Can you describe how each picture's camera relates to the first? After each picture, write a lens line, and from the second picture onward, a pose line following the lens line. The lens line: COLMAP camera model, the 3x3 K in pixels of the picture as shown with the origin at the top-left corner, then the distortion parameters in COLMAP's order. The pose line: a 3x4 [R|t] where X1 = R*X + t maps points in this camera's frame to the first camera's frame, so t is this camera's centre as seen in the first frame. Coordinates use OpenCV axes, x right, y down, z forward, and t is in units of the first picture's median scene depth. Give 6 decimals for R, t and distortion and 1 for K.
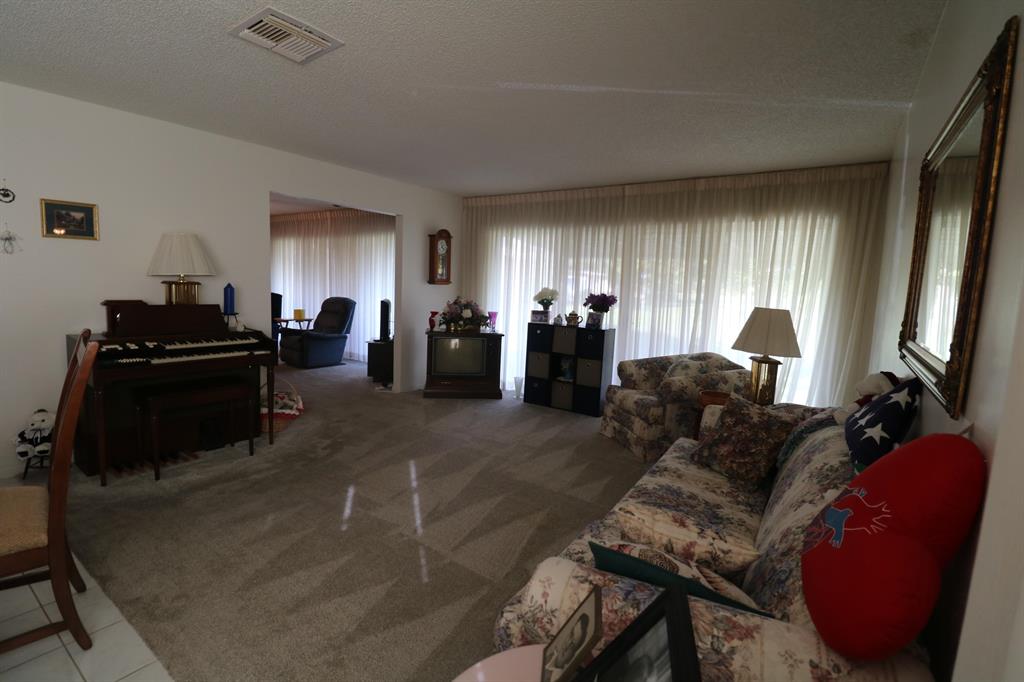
lens RADIAL K [[473.4, 0, 512.2], [0, 473.4, 333.6], [0, 0, 1]] dist [-0.003899, 0.000017]
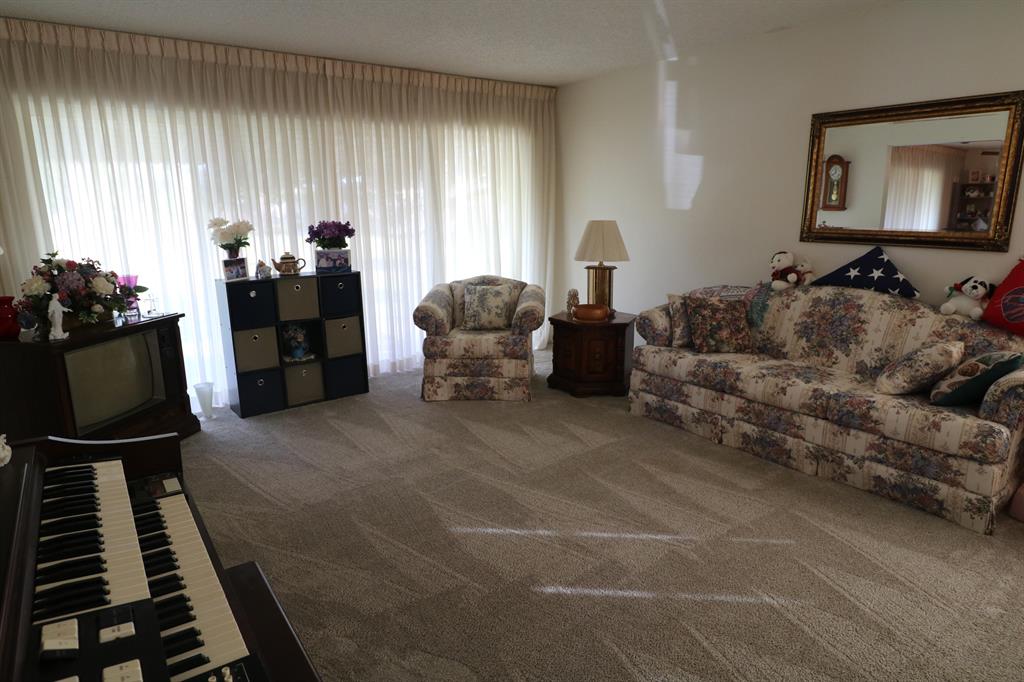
lens RADIAL K [[594.9, 0, 510.9], [0, 594.9, 337.4], [0, 0, 1]] dist [-0.006335, -0.001997]
pose [[0.327461, -0.251000, 0.910916, -0.613241], [0.128225, 0.966957, 0.220347, -0.086236], [-0.936124, 0.044647, 0.348825, 0.510330]]
